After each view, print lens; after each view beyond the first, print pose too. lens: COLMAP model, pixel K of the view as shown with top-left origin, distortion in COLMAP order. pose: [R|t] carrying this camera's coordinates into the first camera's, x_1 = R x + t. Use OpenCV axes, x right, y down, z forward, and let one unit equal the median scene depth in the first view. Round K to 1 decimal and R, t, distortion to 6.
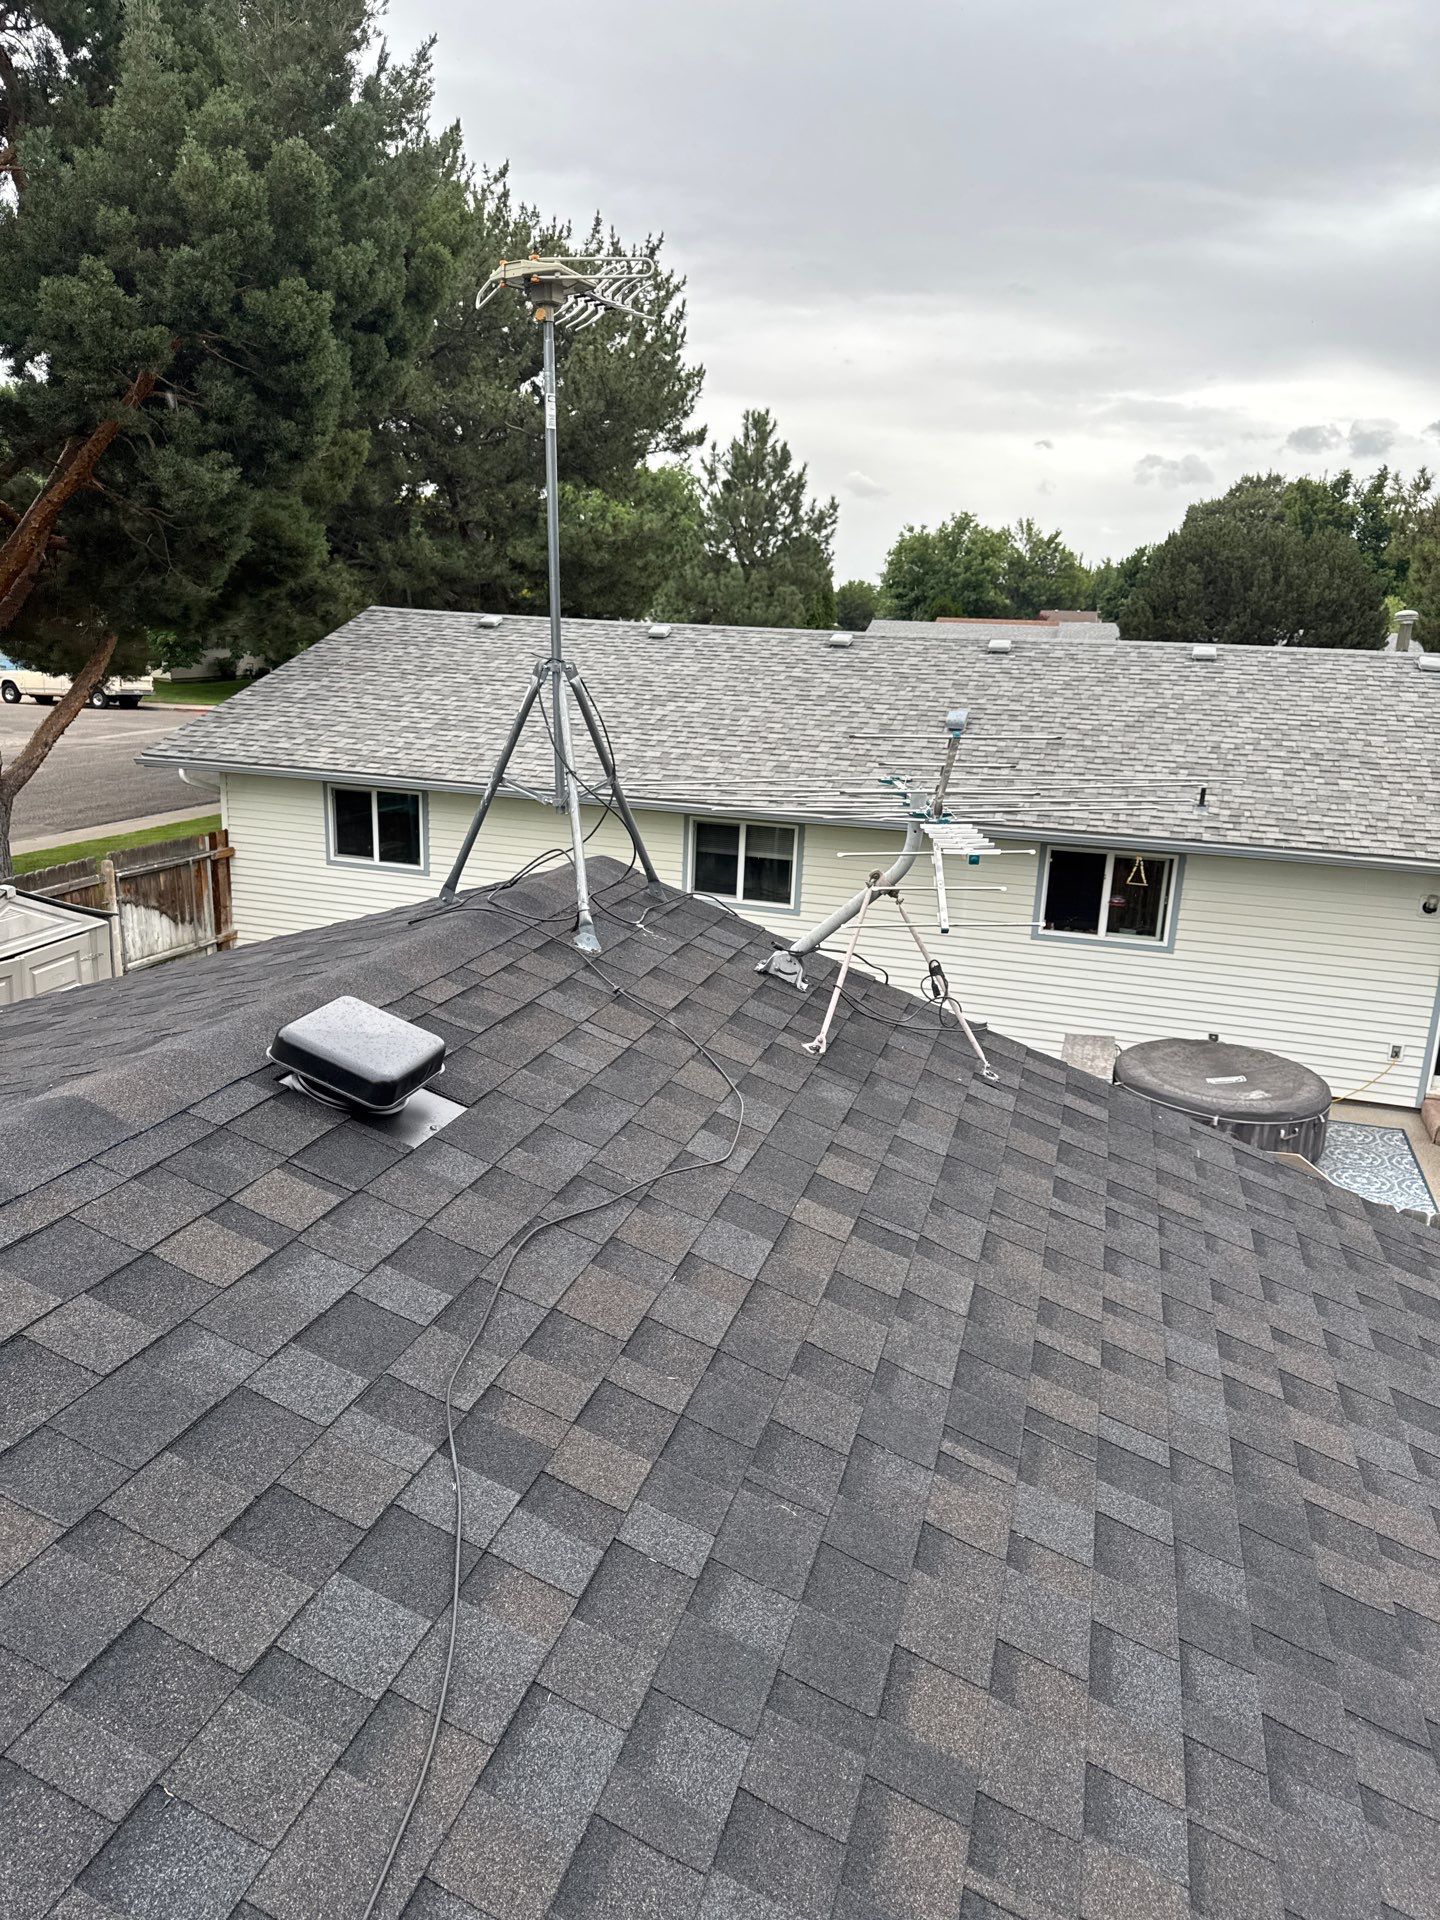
lens RADIAL K [[1225.6, 0, 720.0], [0, 1225.6, 960.0], [0, 0, 1]] dist [0.029530, -0.000559]
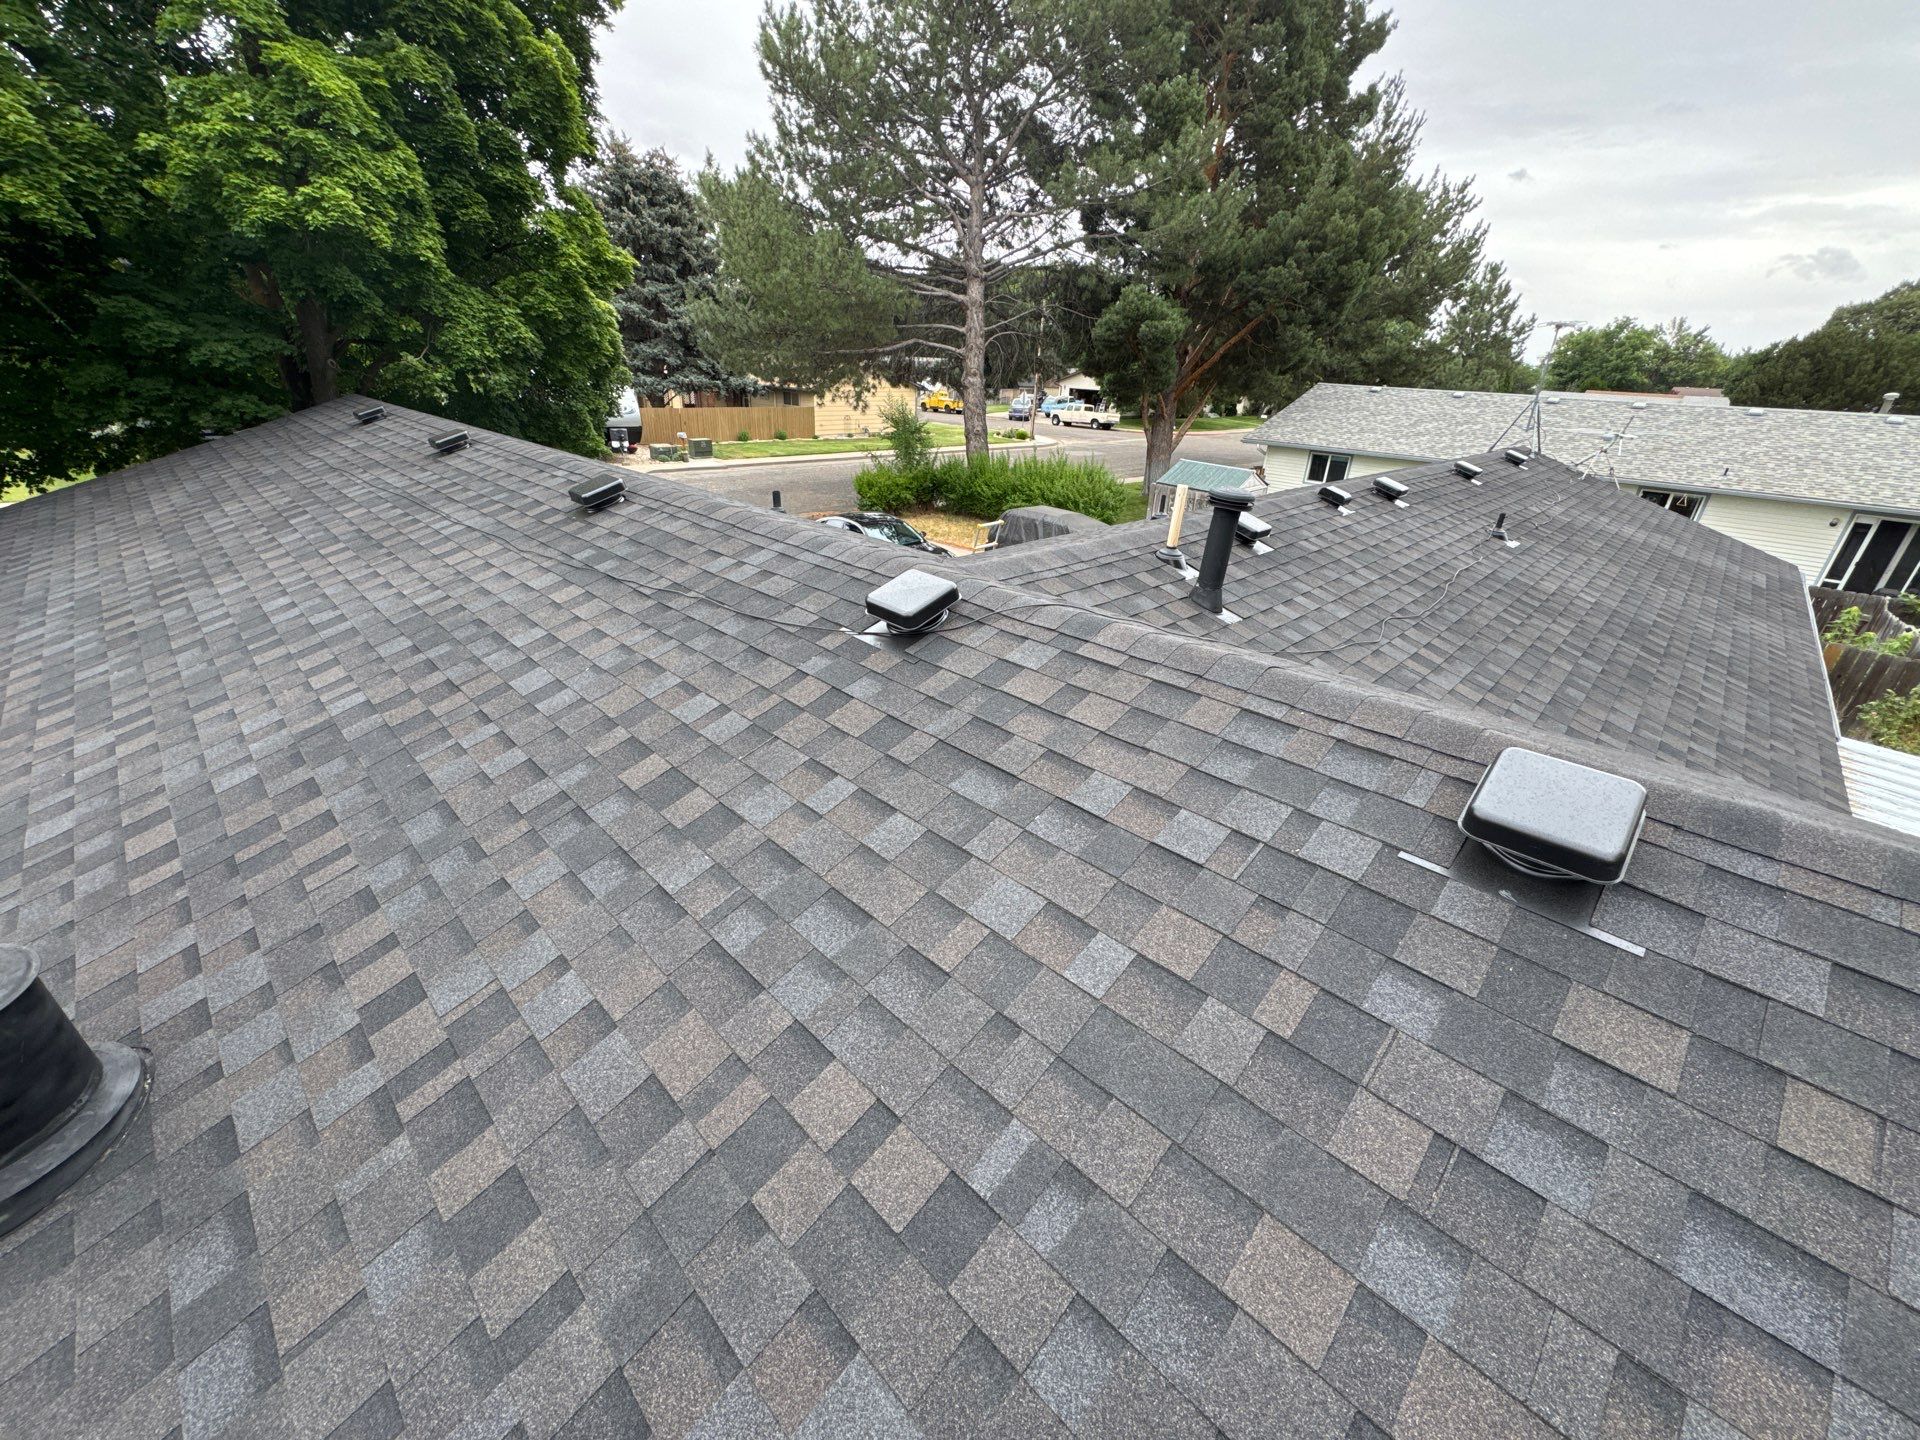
lens RADIAL K [[761.1, 0, 960.0], [0, 761.1, 720.0], [0, 0, 1]] dist [0.006805, -0.002153]
pose [[0.894007, 0.196652, -0.402591, -0.079748], [-0.136581, 0.975380, 0.173144, 0.089818], [0.426728, -0.099805, 0.898856, -0.325314]]
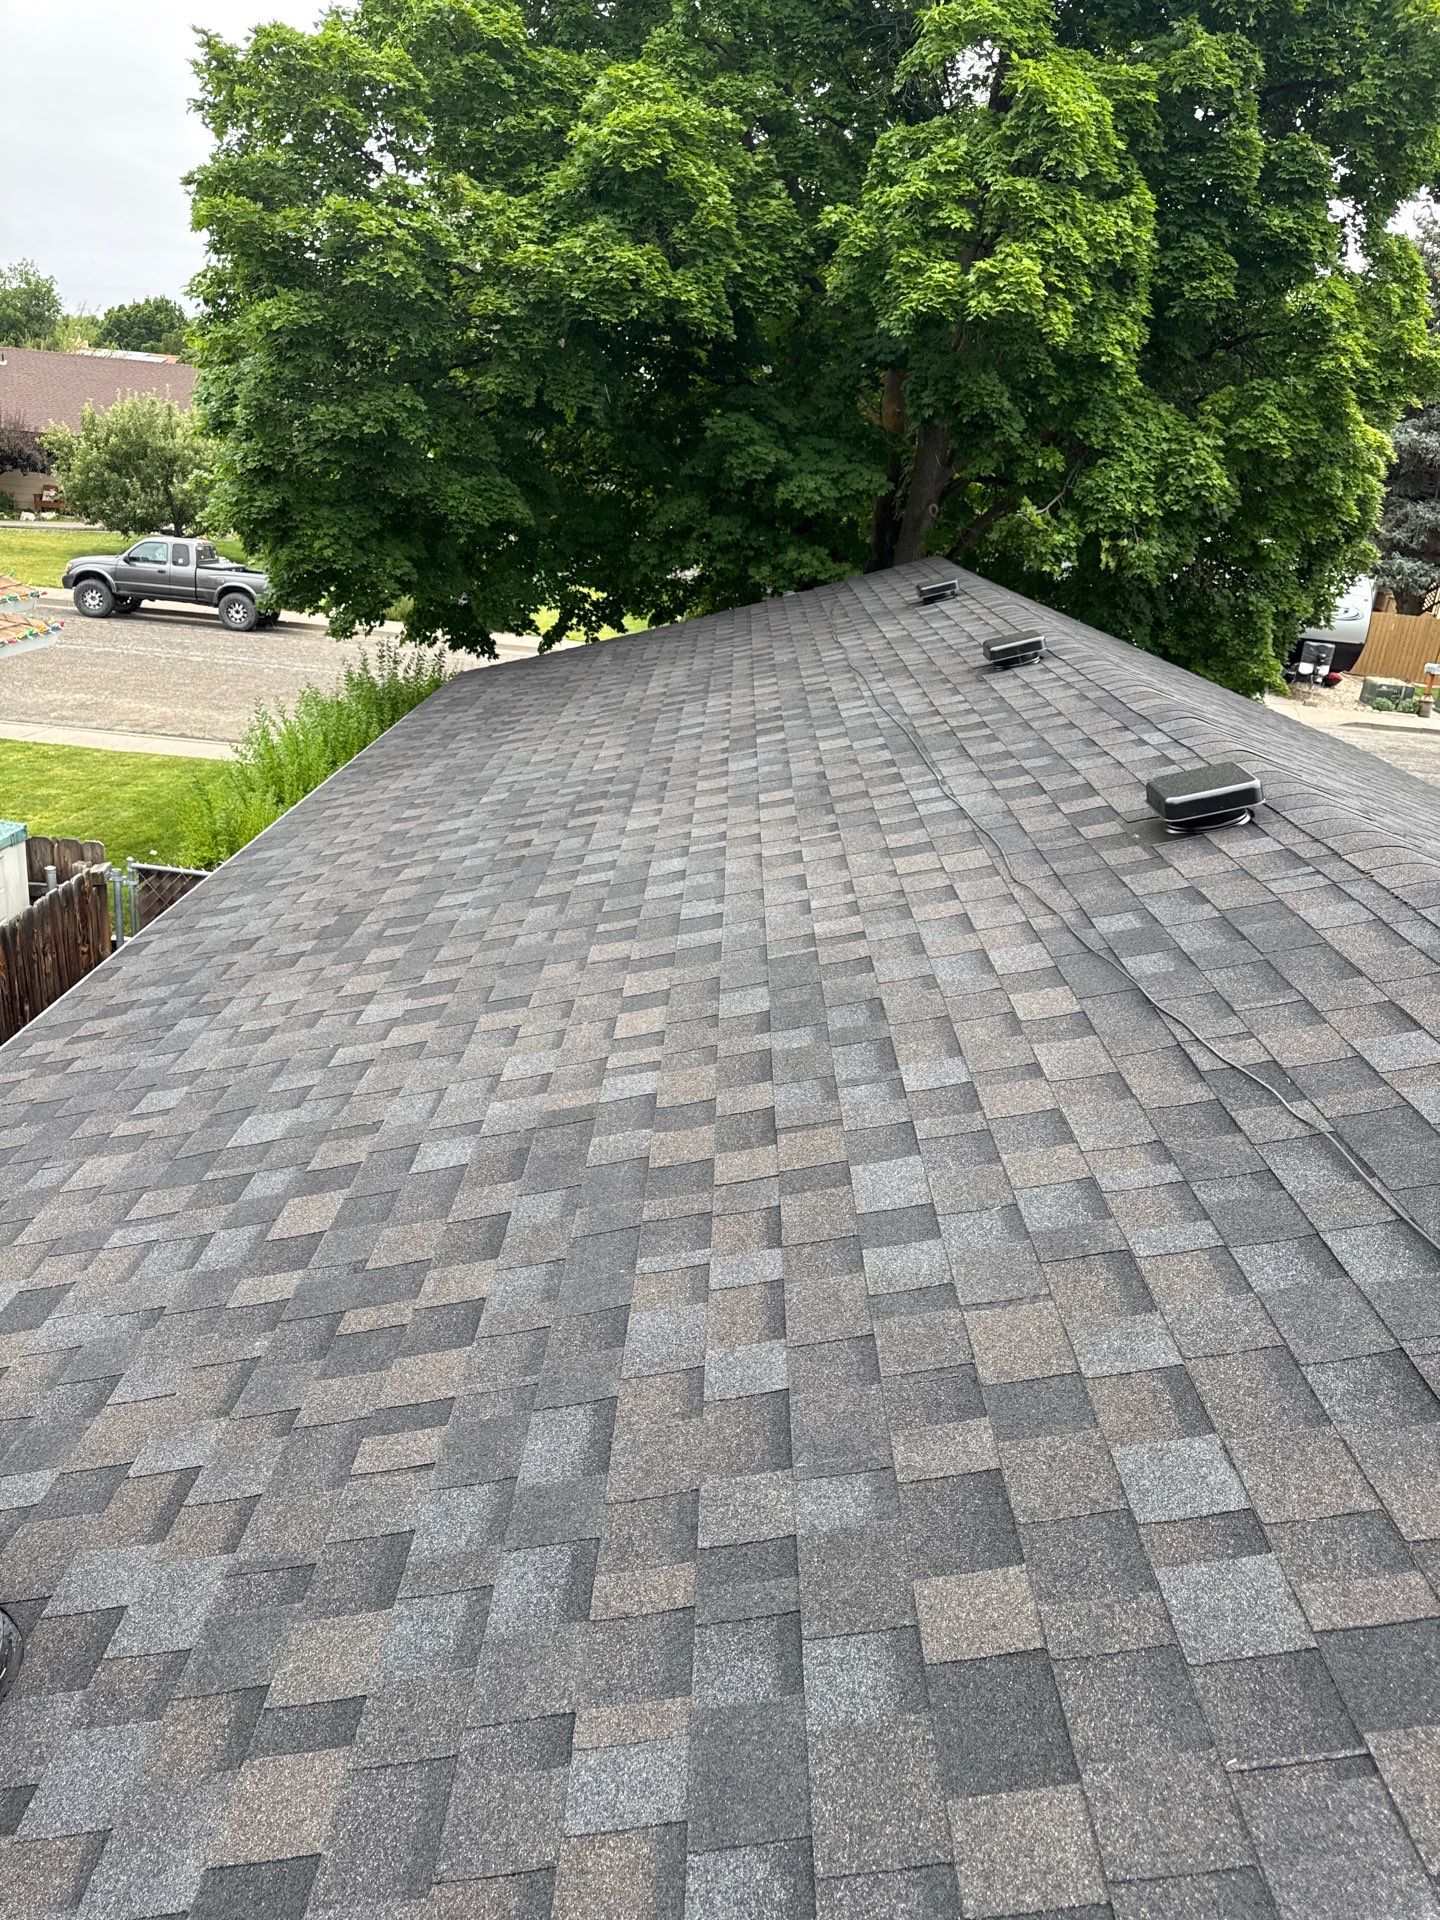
lens RADIAL K [[1353.6, 0, 731.1], [0, 1353.6, 964.7], [0, 0, 1]] dist [0.035539, -0.031514]
pose [[0.296148, 0.339433, -0.892794, -0.096372], [-0.340612, 0.910800, 0.233295, 0.084514], [0.892345, 0.235007, 0.385347, -0.310281]]
